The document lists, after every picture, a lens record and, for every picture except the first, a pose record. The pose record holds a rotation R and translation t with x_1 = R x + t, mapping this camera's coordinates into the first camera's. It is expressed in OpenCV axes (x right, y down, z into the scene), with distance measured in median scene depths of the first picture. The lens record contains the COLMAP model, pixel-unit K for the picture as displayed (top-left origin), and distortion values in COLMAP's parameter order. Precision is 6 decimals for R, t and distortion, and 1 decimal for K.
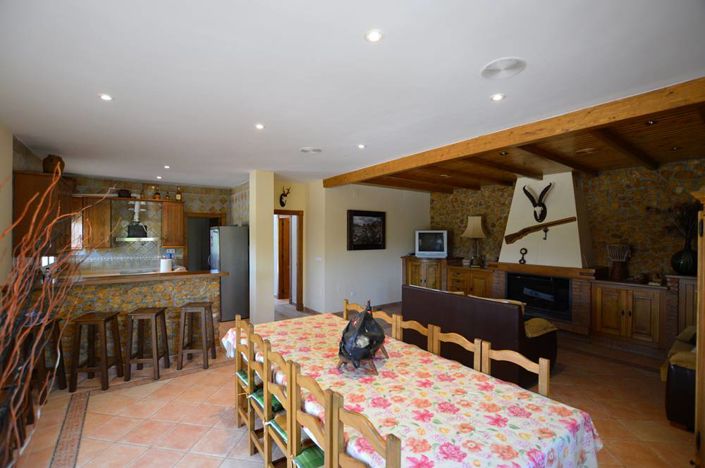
lens RADIAL K [[323.3, 0, 347.7], [0, 323.3, 235.3], [0, 0, 1]] dist [-0.031065, 0.001150]
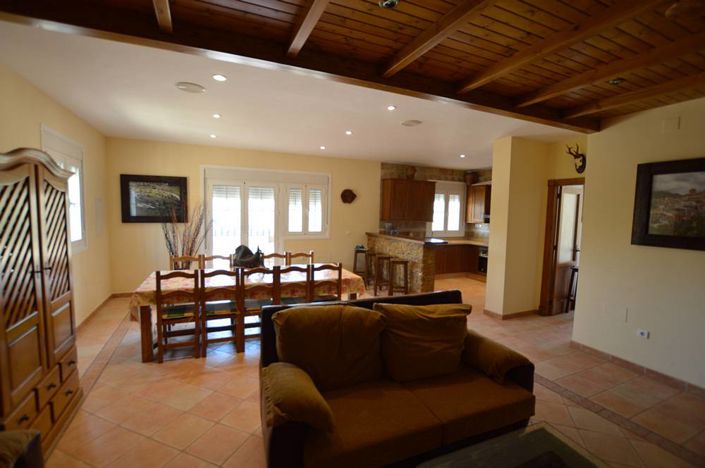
lens RADIAL K [[323.3, 0, 354.7], [0, 323.3, 234.6], [0, 0, 1]] dist [-0.031065, 0.001150]
pose [[-0.194495, 0.065612, -0.978707, 0.675293], [-0.021076, 0.997251, 0.071044, 0.005430], [0.980677, 0.034445, -0.192577, 0.764747]]
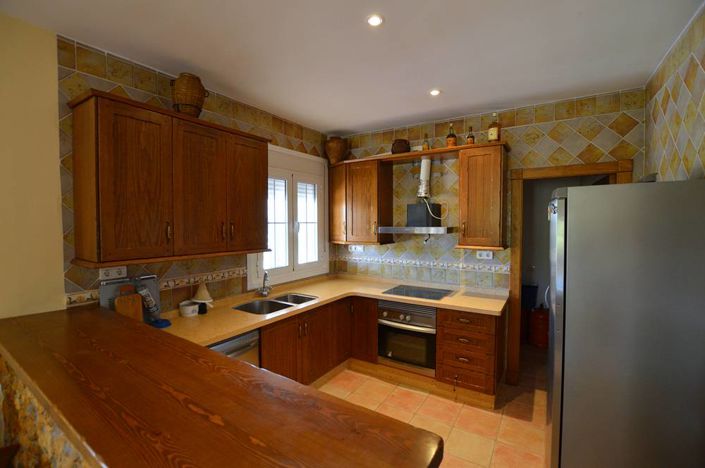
lens RADIAL K [[323.3, 0, 352.9], [0, 323.3, 234.2], [0, 0, 1]] dist [-0.031065, 0.001150]
pose [[0.352556, 0.033248, -0.935200, -0.212768], [0.005520, 0.999277, 0.037607, -0.001242], [0.935775, -0.018421, 0.352118, 0.775725]]
